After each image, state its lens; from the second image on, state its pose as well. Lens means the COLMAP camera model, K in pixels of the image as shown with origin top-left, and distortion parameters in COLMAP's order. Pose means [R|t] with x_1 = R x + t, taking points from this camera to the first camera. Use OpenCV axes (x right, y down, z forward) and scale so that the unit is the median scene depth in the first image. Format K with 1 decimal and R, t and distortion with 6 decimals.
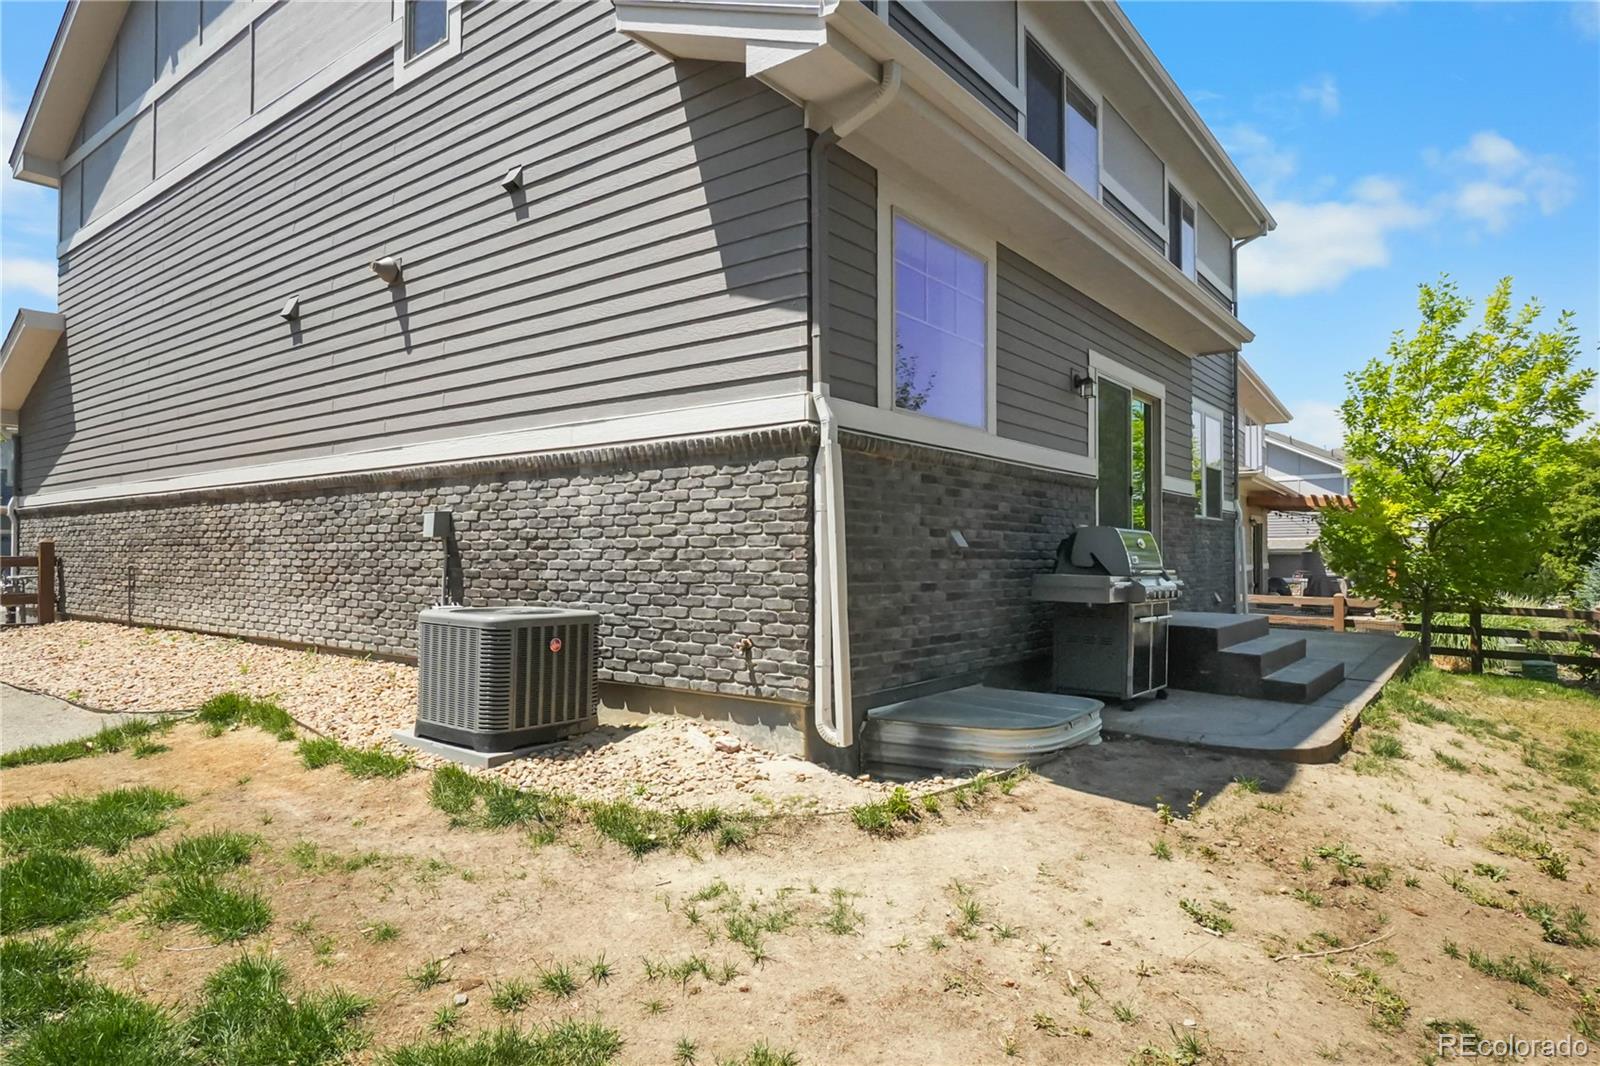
lens RADIAL K [[902.3, 0, 800.0], [0, 902.3, 533.0], [0, 0, 1]] dist [0.066675, 0.000468]
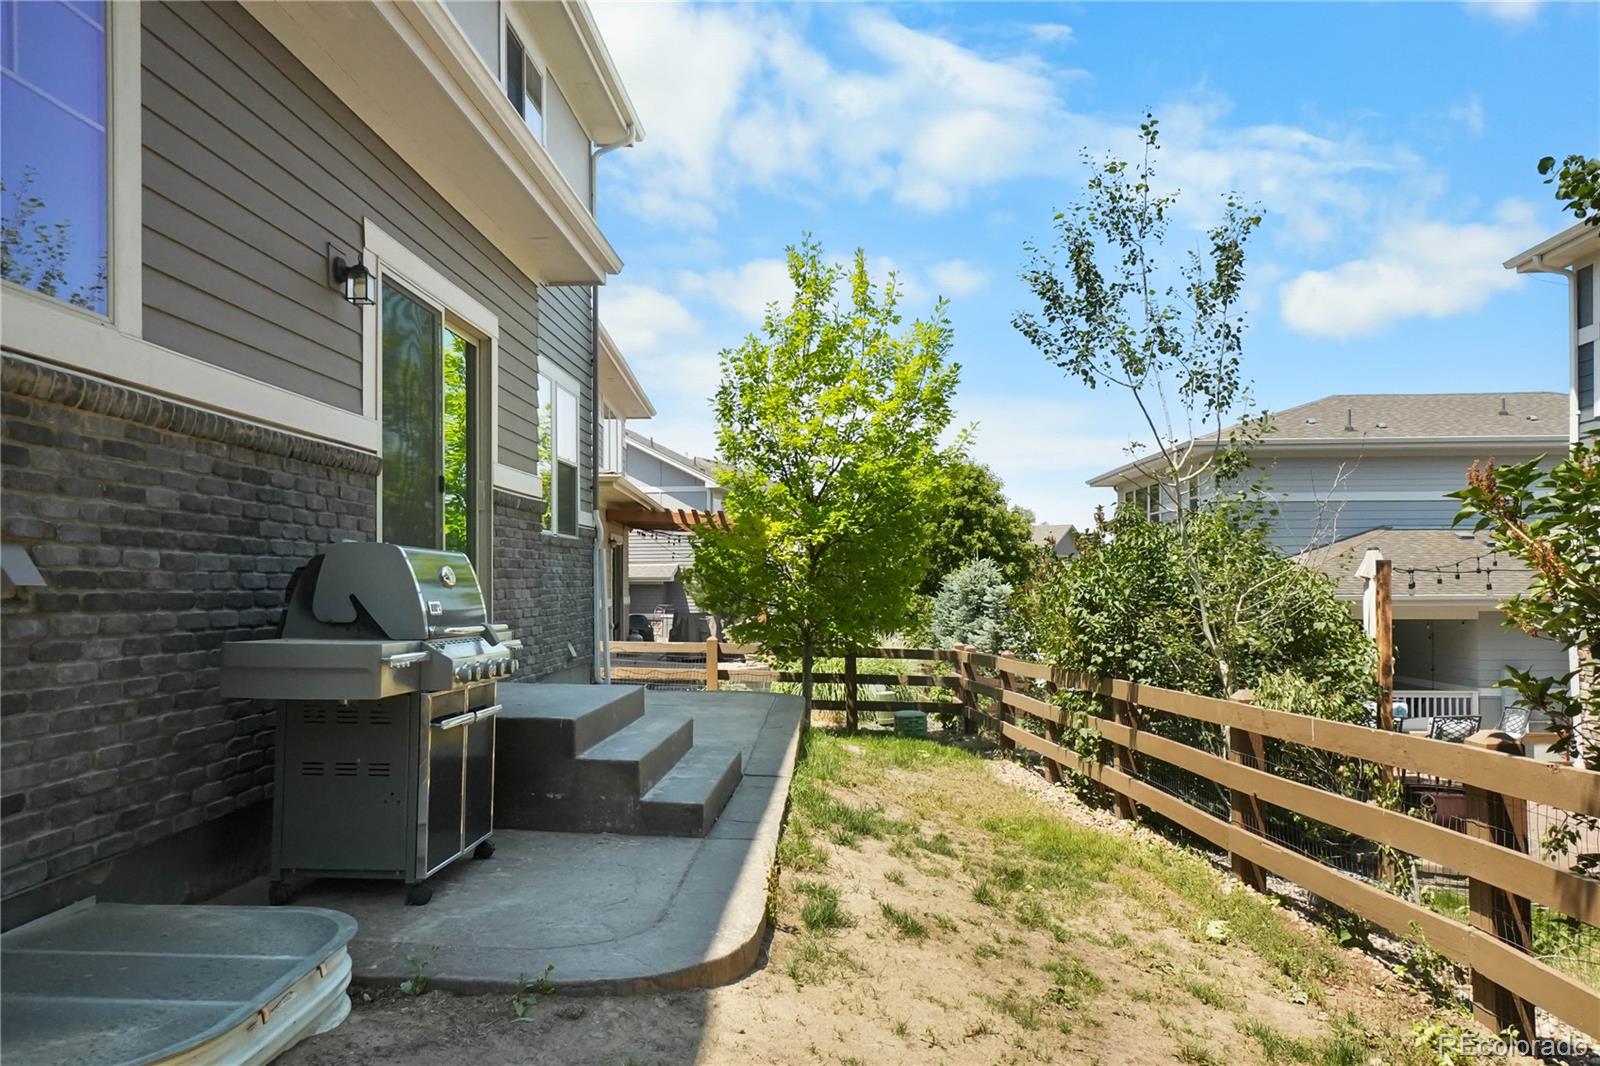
lens RADIAL K [[1265.0, 0, 797.6], [0, 1265.0, 579.7], [0, 0, 1]] dist [-0.056874, 0.000053]
pose [[0.821302, -0.002239, 0.570489, 0.120497], [-0.008438, 0.999835, 0.016071, 0.000421], [-0.570431, -0.018013, 0.821148, 0.274846]]
